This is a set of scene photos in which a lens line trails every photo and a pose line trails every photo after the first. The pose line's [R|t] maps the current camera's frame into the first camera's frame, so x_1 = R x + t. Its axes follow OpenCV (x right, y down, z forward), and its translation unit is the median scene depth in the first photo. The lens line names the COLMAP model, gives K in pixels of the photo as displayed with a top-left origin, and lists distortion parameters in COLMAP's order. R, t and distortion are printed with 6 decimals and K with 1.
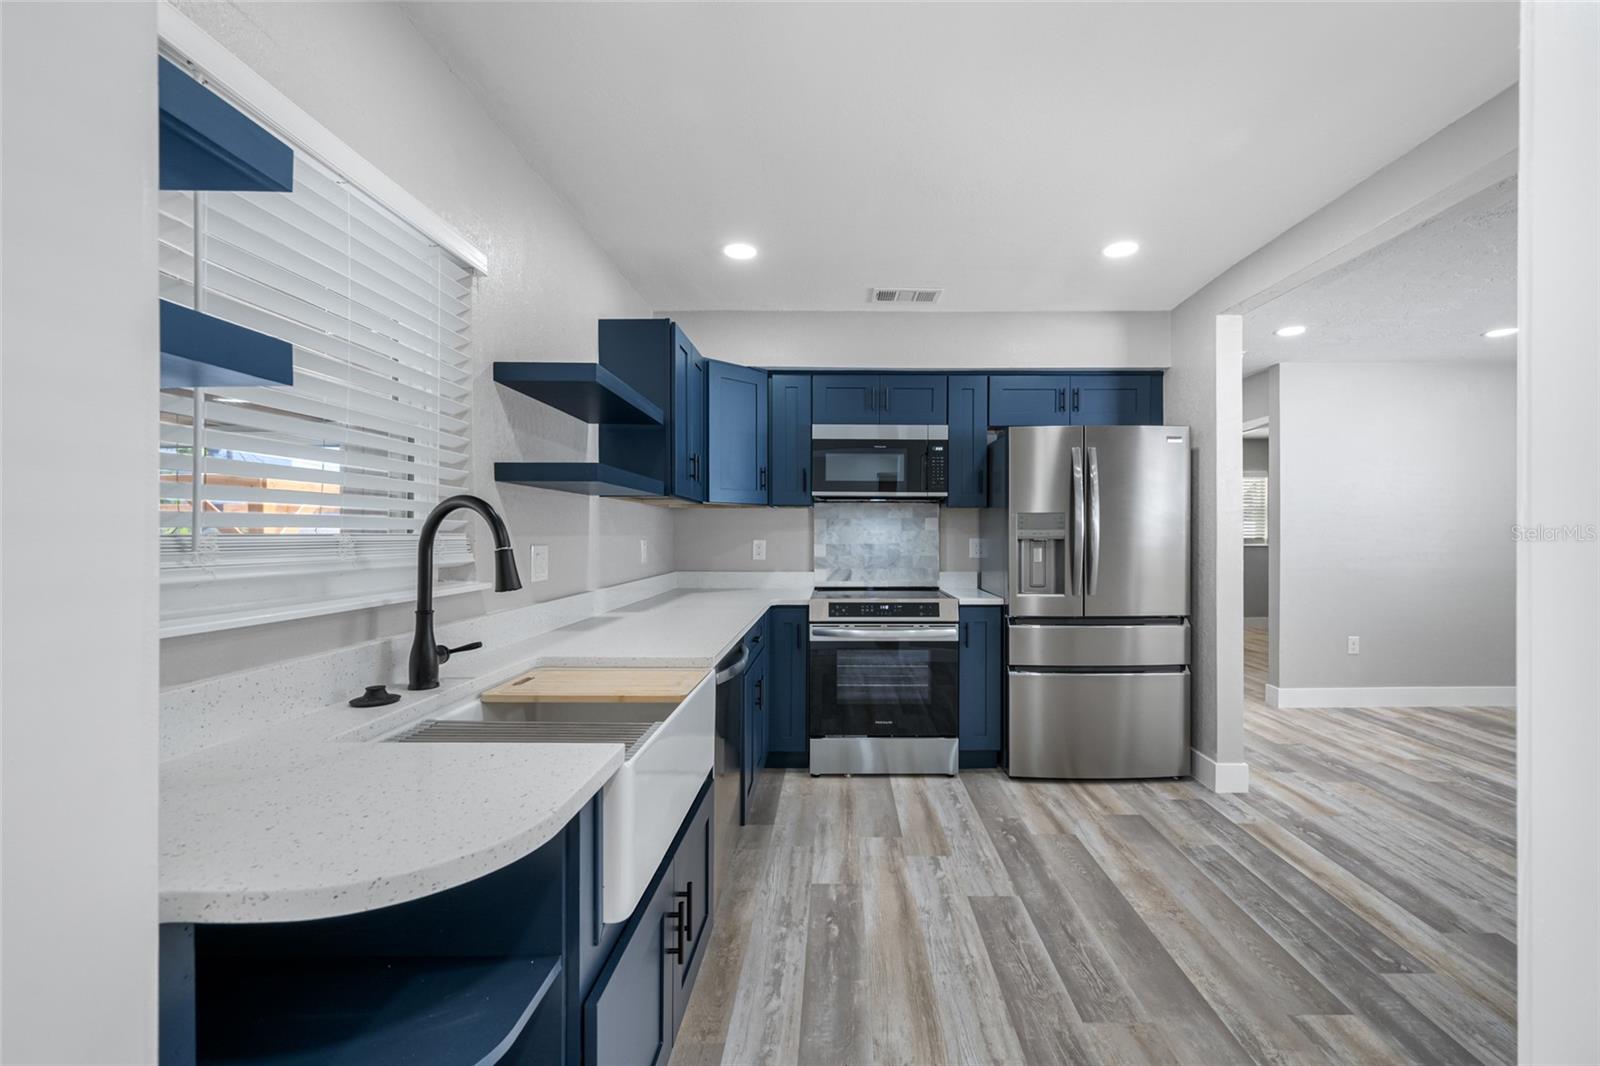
lens RADIAL K [[678.3, 0, 859.9], [0, 678.3, 530.3], [0, 0, 1]] dist [0.003678, 0.000458]
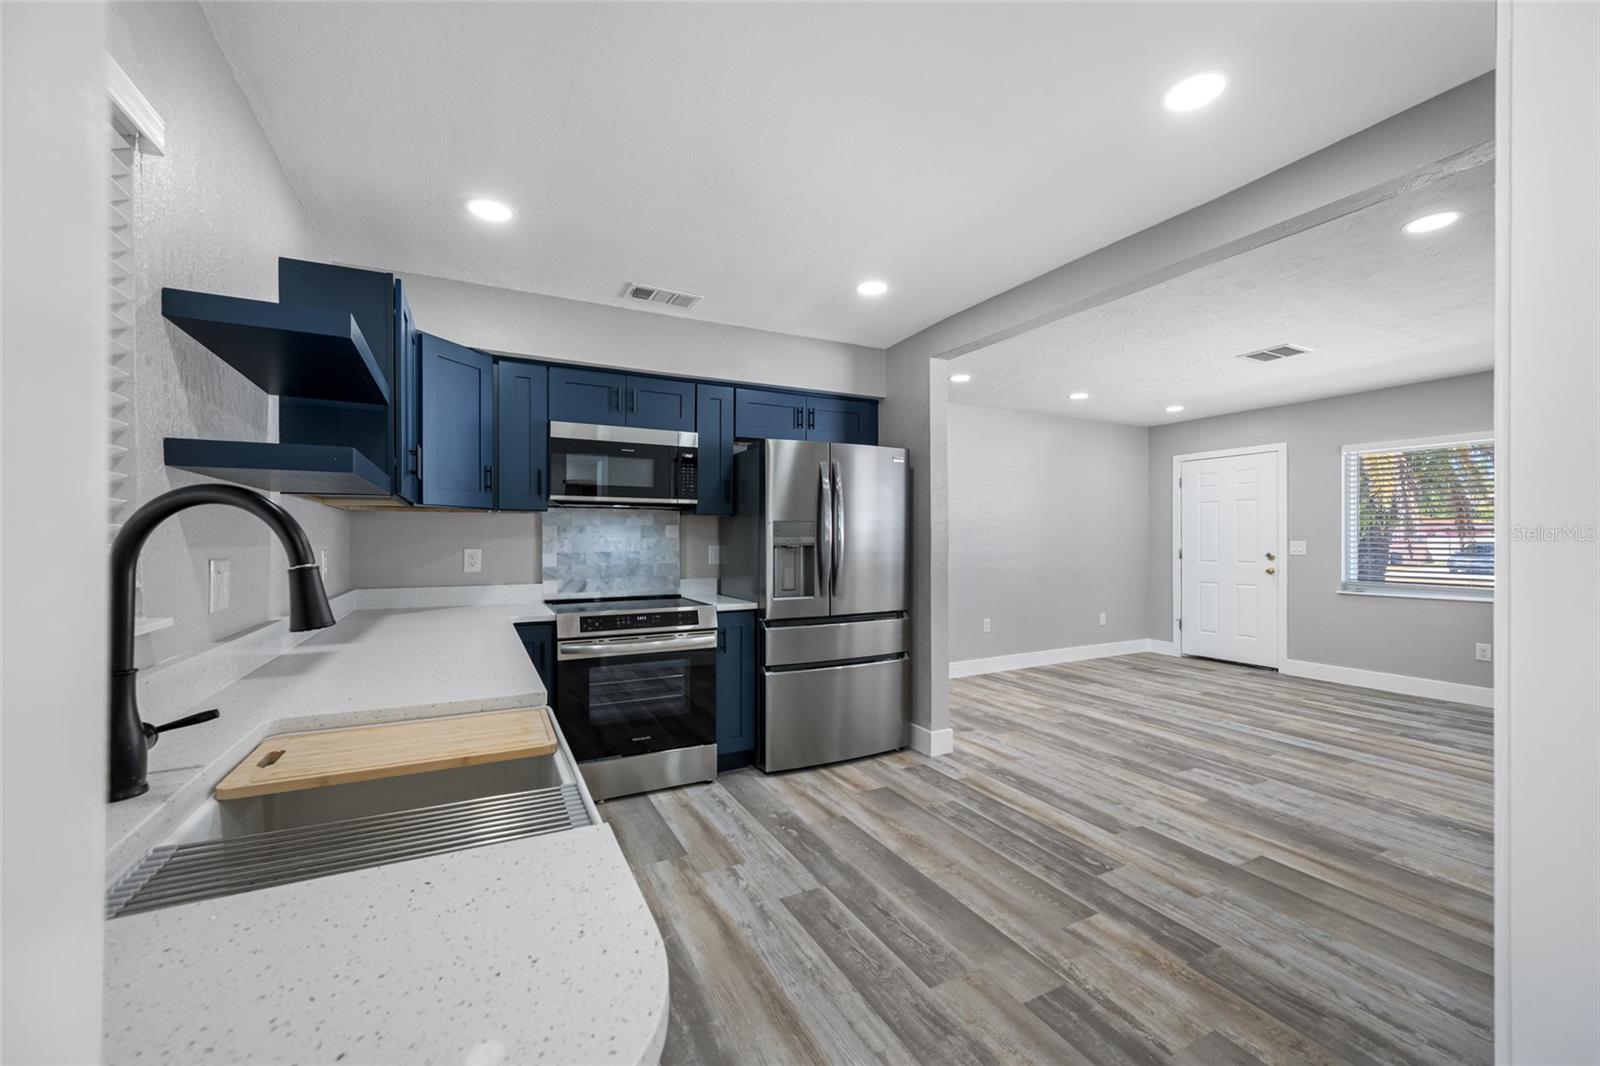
lens RADIAL K [[638.9, 0, 824.6], [0, 638.9, 536.0], [0, 0, 1]] dist [0.016334, -0.000199]
pose [[0.891003, -0.002549, 0.453991, -0.154668], [0.003950, 0.999990, -0.002137, 0.000656], [-0.453981, 0.003698, 0.891004, 0.083238]]
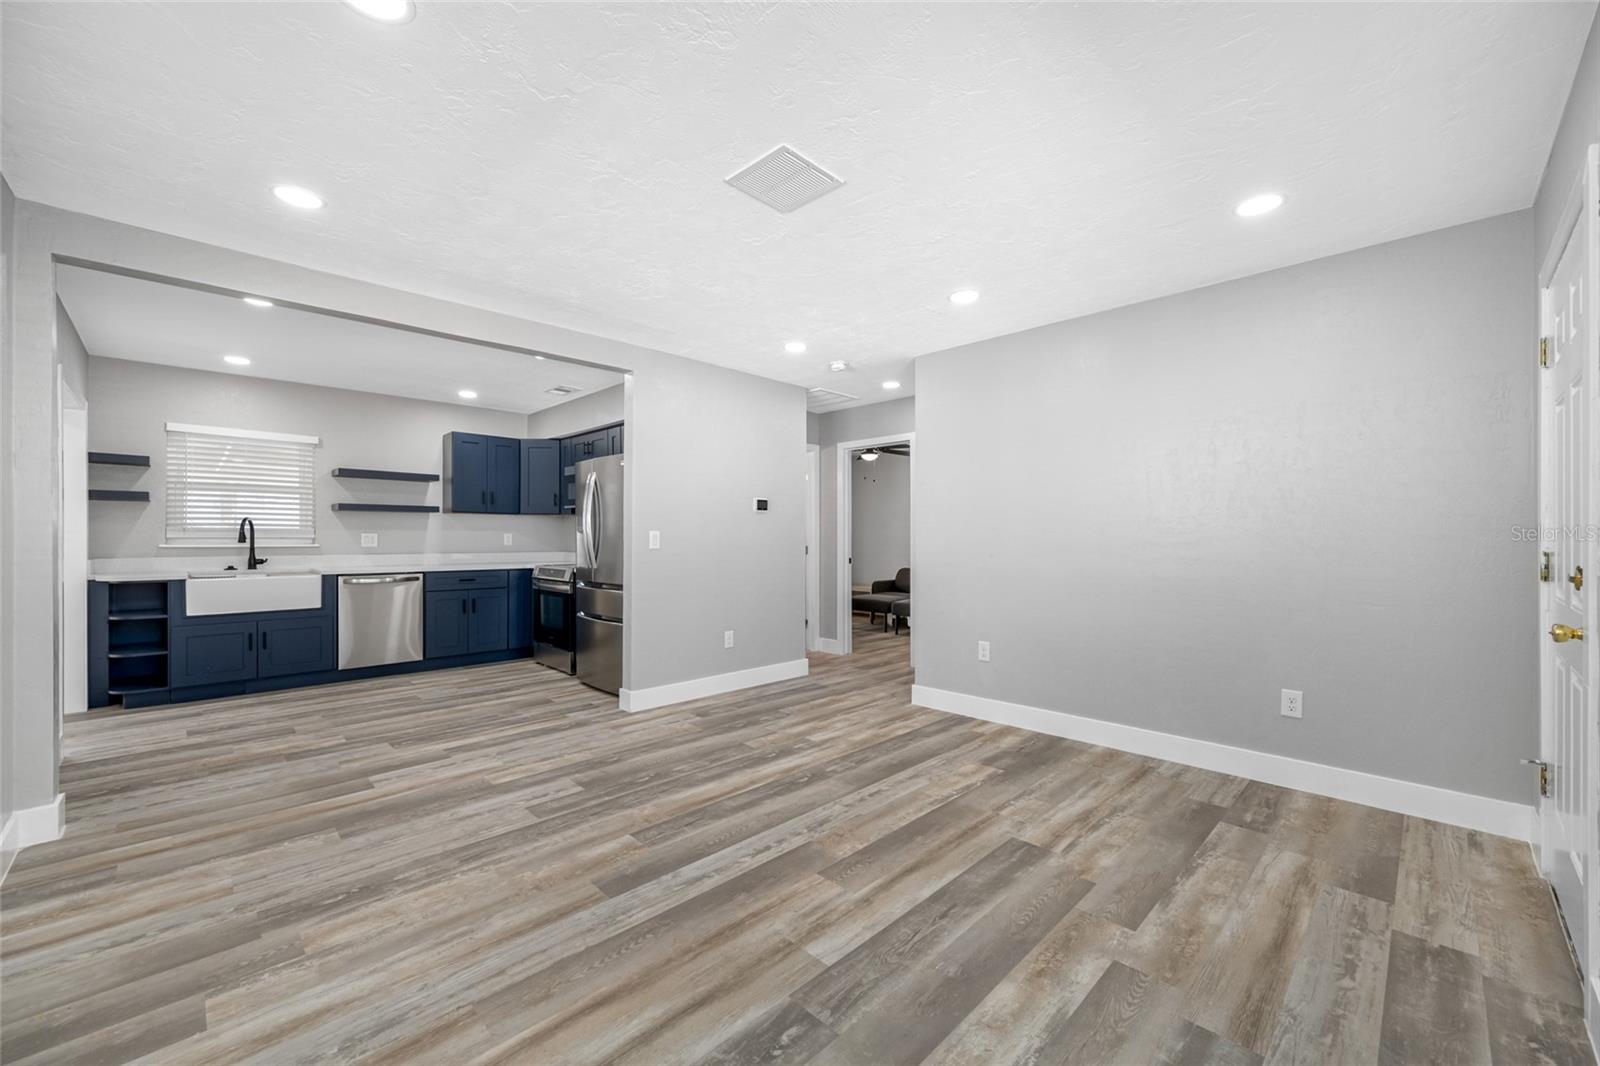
lens RADIAL K [[629.1, 0, 801.7], [0, 629.1, 541.3], [0, 0, 1]] dist [-0.000094, 0.000278]
pose [[0.684956, 0.006047, -0.728559, 1.789687], [0.001595, 0.999951, 0.009799, 0.021164], [0.728583, -0.007874, 0.684912, 0.373854]]
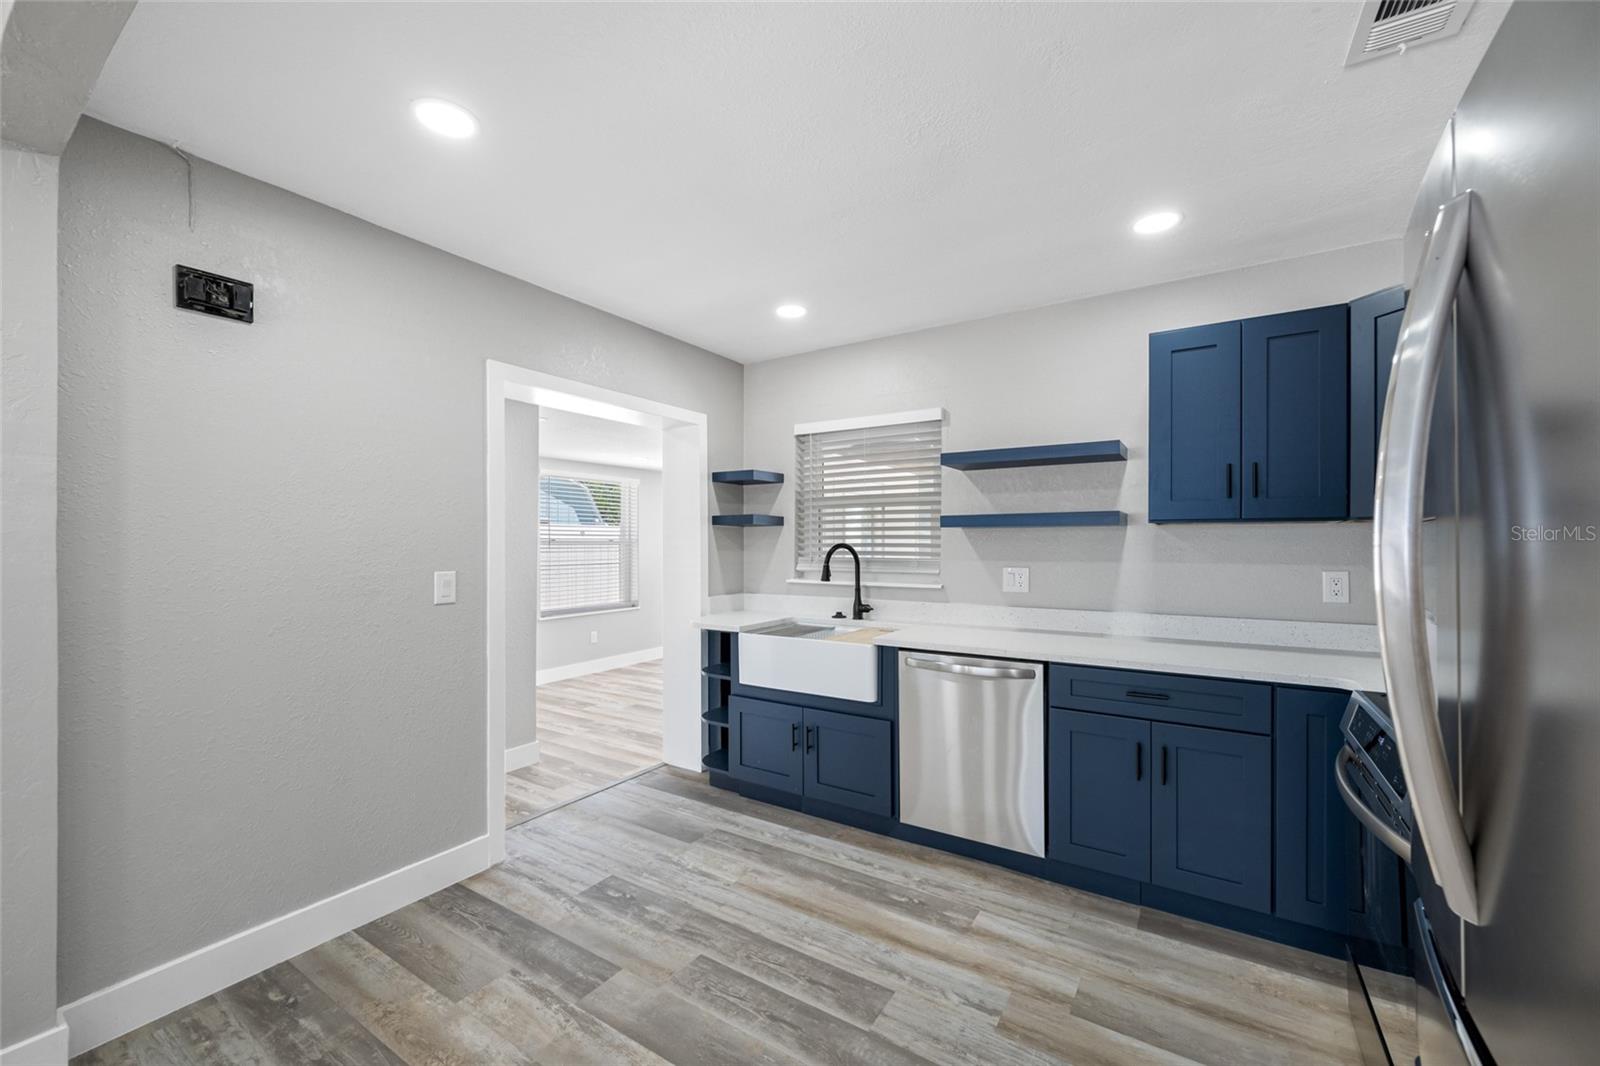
lens RADIAL K [[634.7, 0, 800.0], [0, 634.7, 533.0], [0, 0, 1]] dist [0.000691, 0.000213]
pose [[-0.571079, -0.011834, -0.820810, 0.647415], [0.008546, 0.999756, -0.020360, -0.020479], [0.820851, -0.018642, -0.570839, 0.989723]]
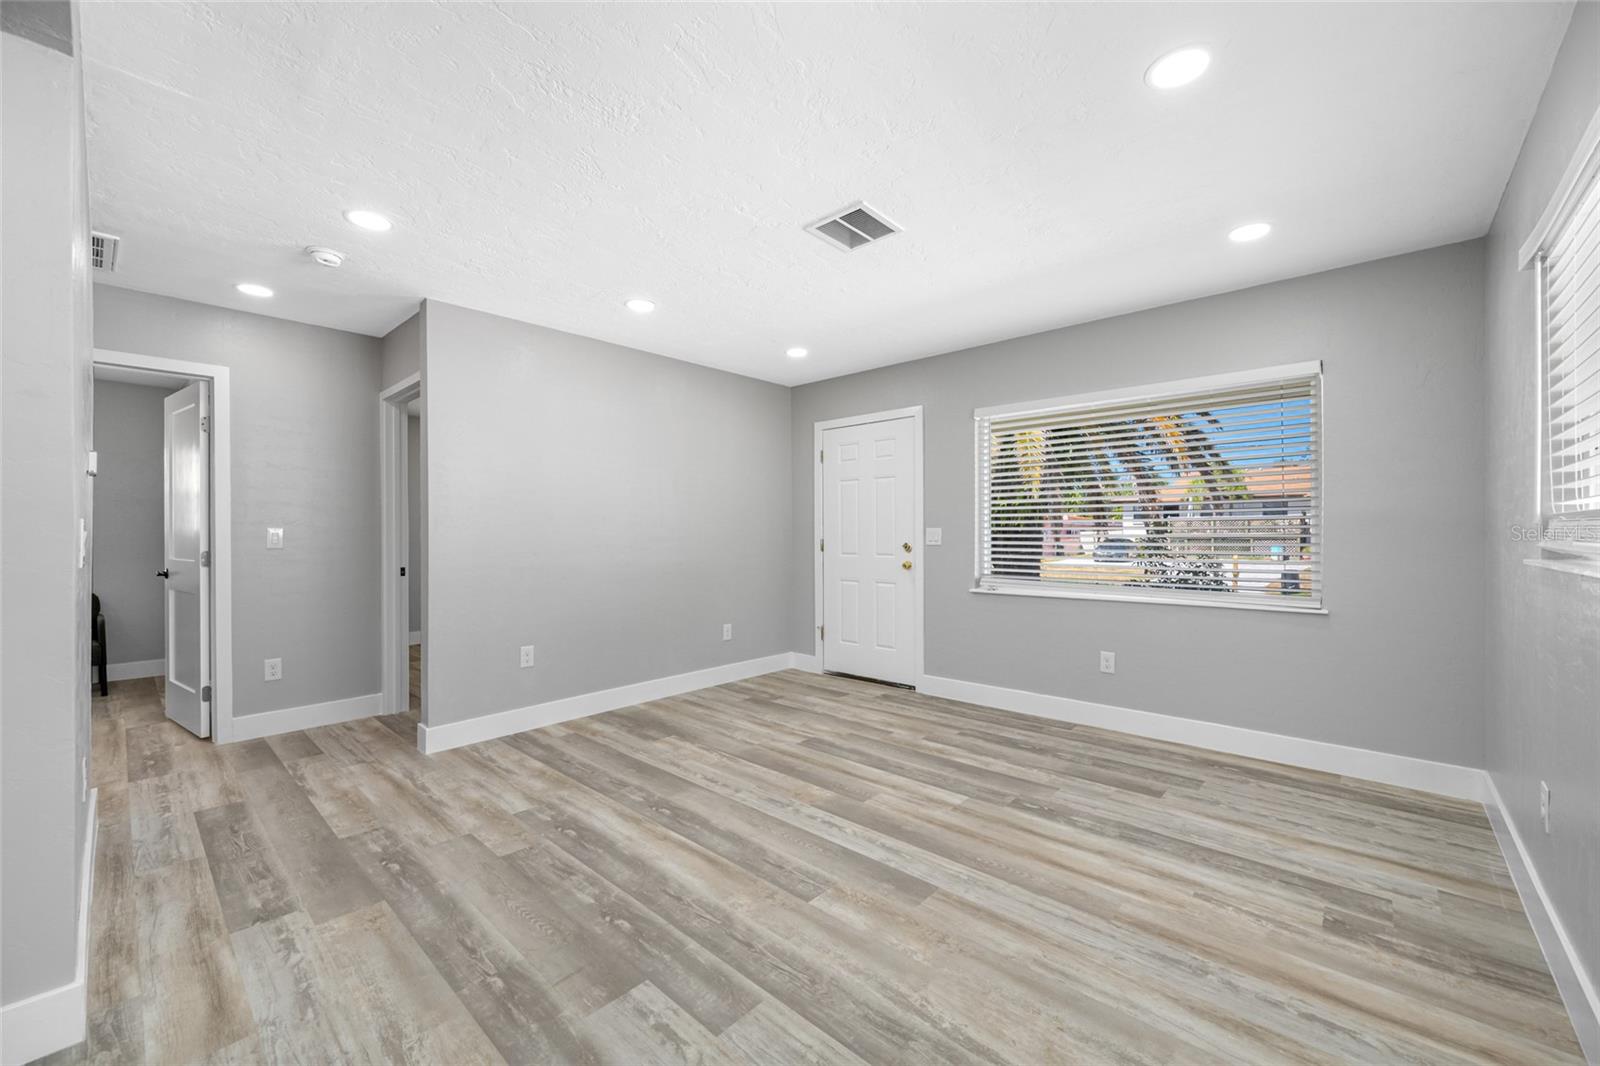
lens RADIAL K [[629.1, 0, 801.7], [0, 629.1, 541.3], [0, 0, 1]] dist [-0.000094, 0.000278]
pose [[0.695971, -0.012825, 0.717955, 0.620796], [0.001574, 0.999865, 0.016335, 0.021197], [-0.718068, -0.010238, 0.695898, 0.320132]]
